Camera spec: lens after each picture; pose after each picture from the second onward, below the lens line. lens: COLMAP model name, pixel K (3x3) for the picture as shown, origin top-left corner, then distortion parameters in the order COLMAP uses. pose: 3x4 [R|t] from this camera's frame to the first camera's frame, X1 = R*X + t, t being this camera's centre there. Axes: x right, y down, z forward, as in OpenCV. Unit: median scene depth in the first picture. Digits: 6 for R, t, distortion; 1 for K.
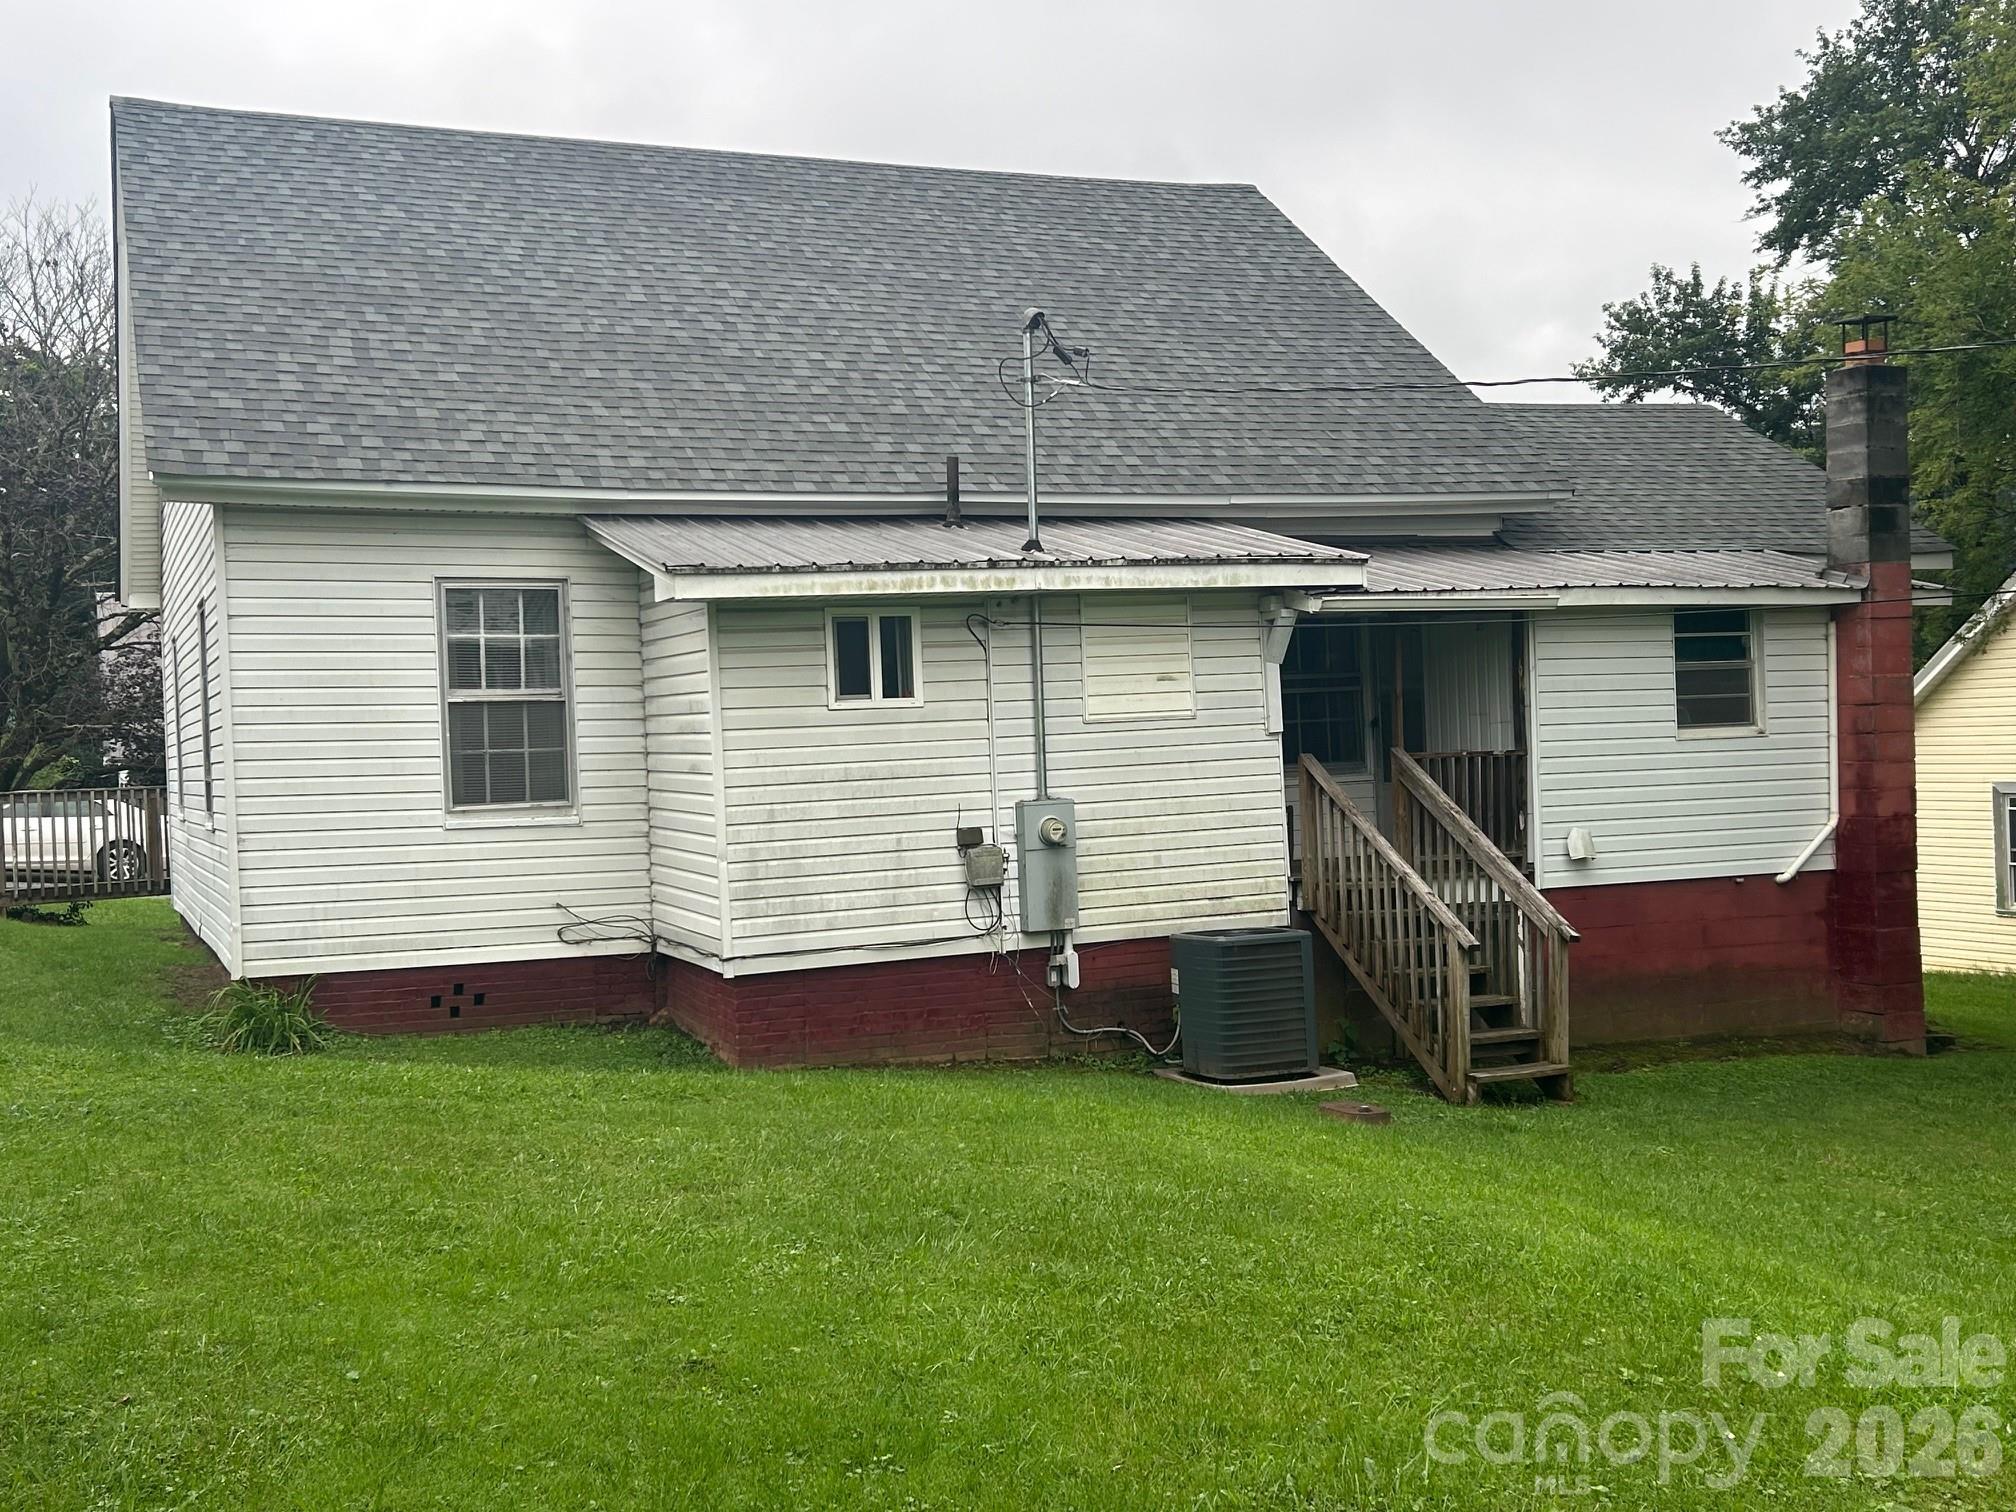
lens RADIAL K [[2174.7, 0, 1009.6], [0, 2174.7, 759.8], [0, 0, 1]] dist [0.052694, 0.000000]
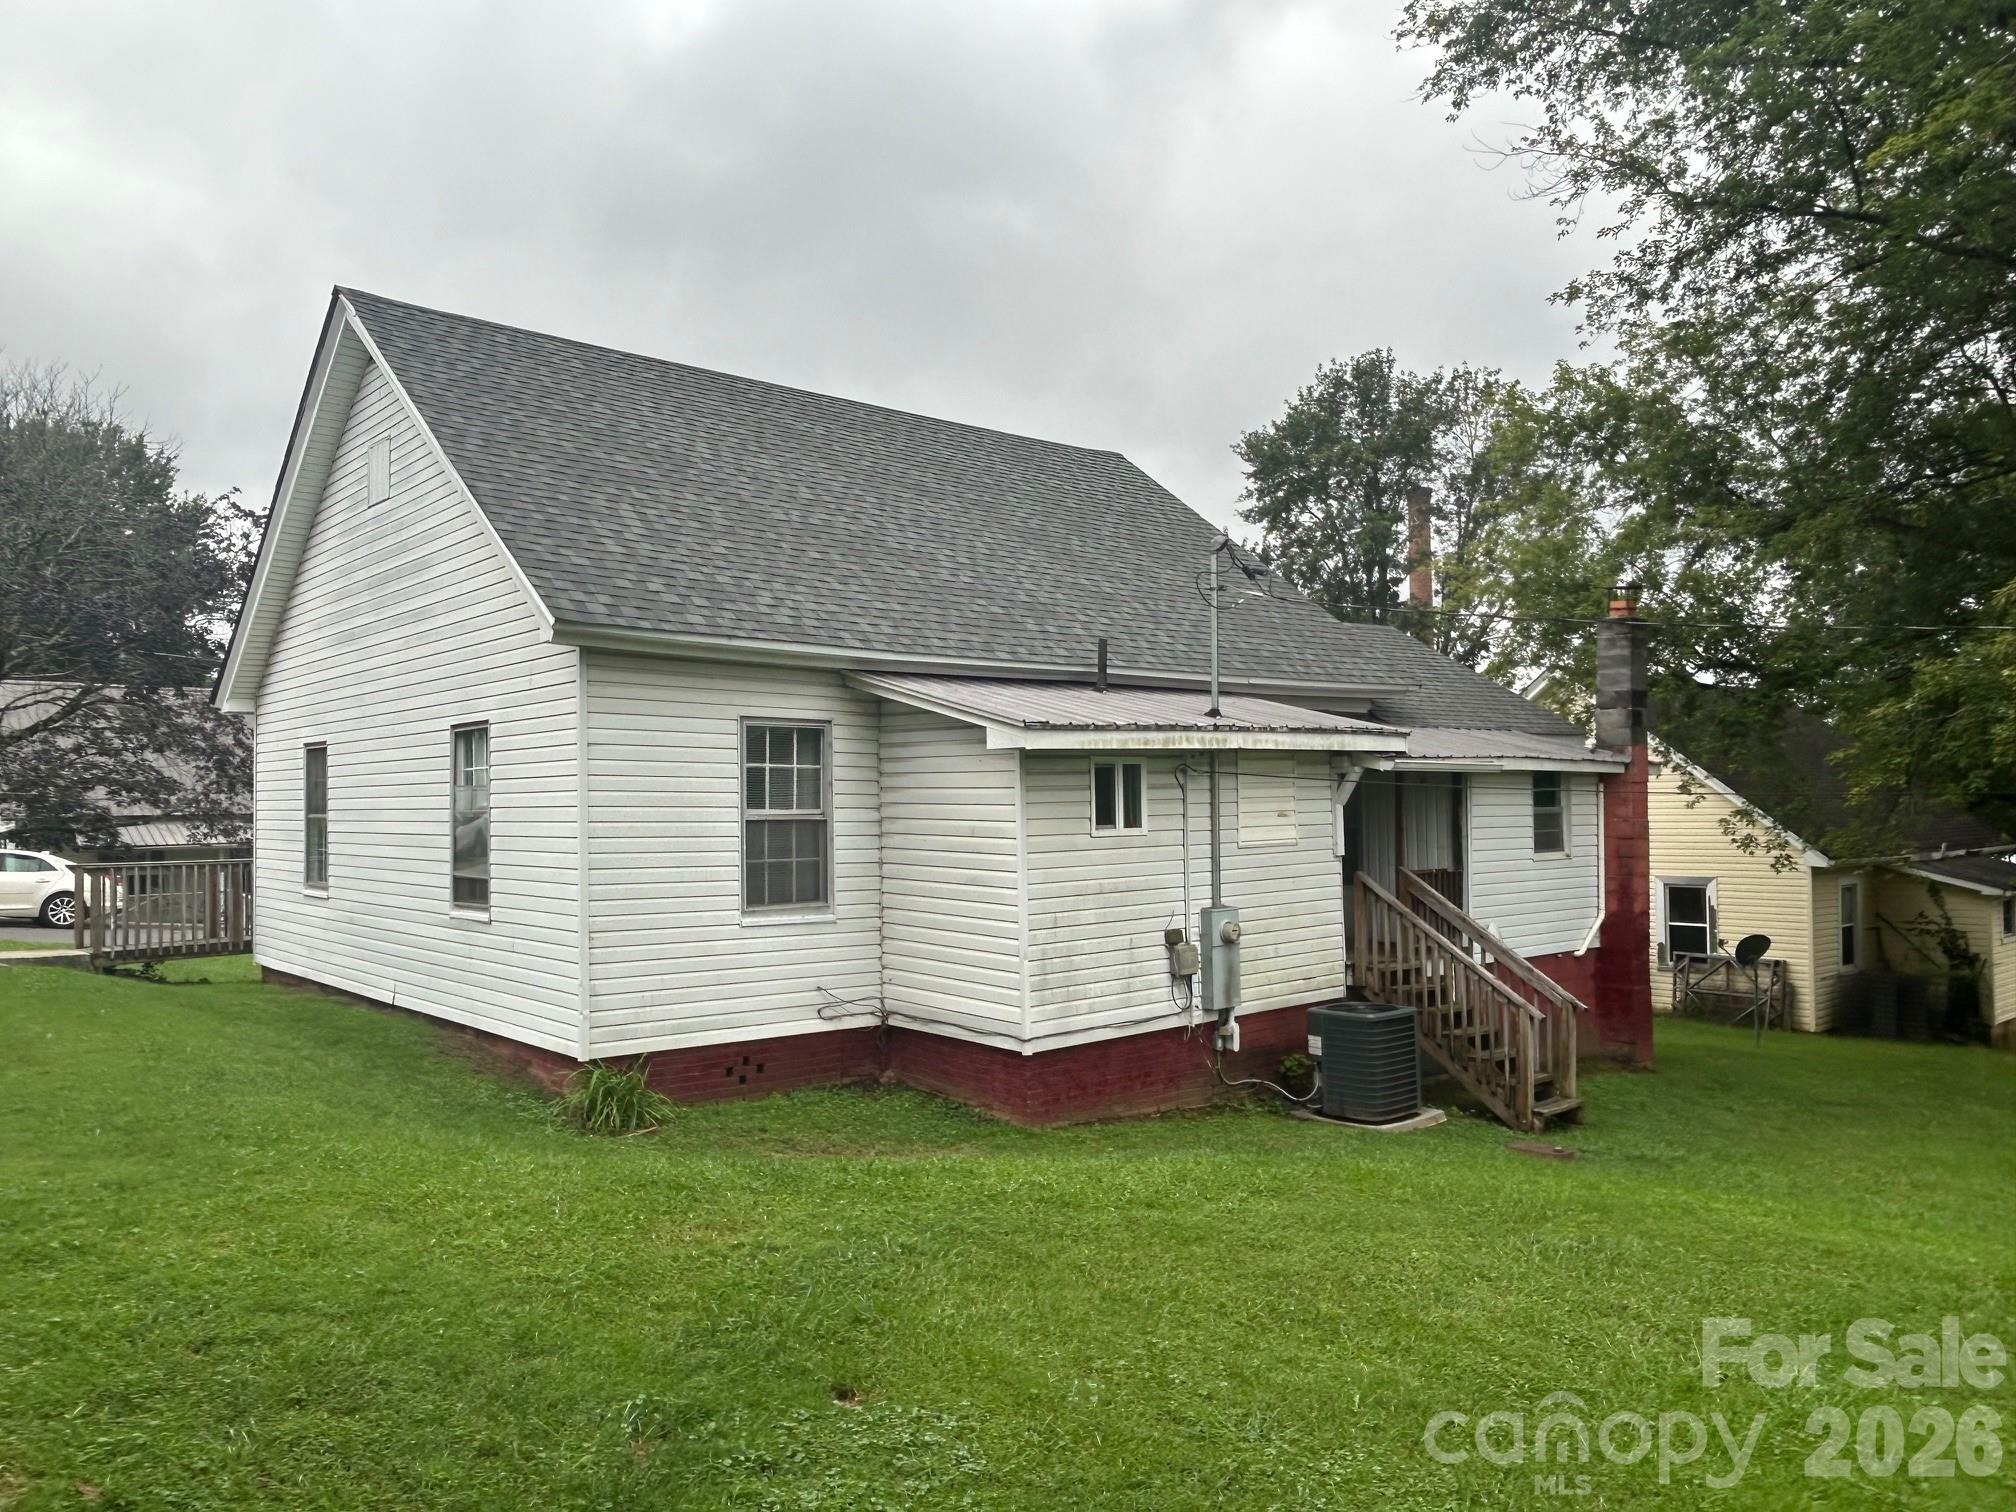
lens RADIAL K [[1449.3, 0, 1005.9], [0, 1449.3, 763.6], [0, 0, 1]] dist [-0.018921, 0.009255]
pose [[0.952840, 0.036060, 0.301324, -0.361371], [-0.023656, 0.998720, -0.044713, -0.025184], [-0.302550, 0.035476, 0.952473, 0.198779]]
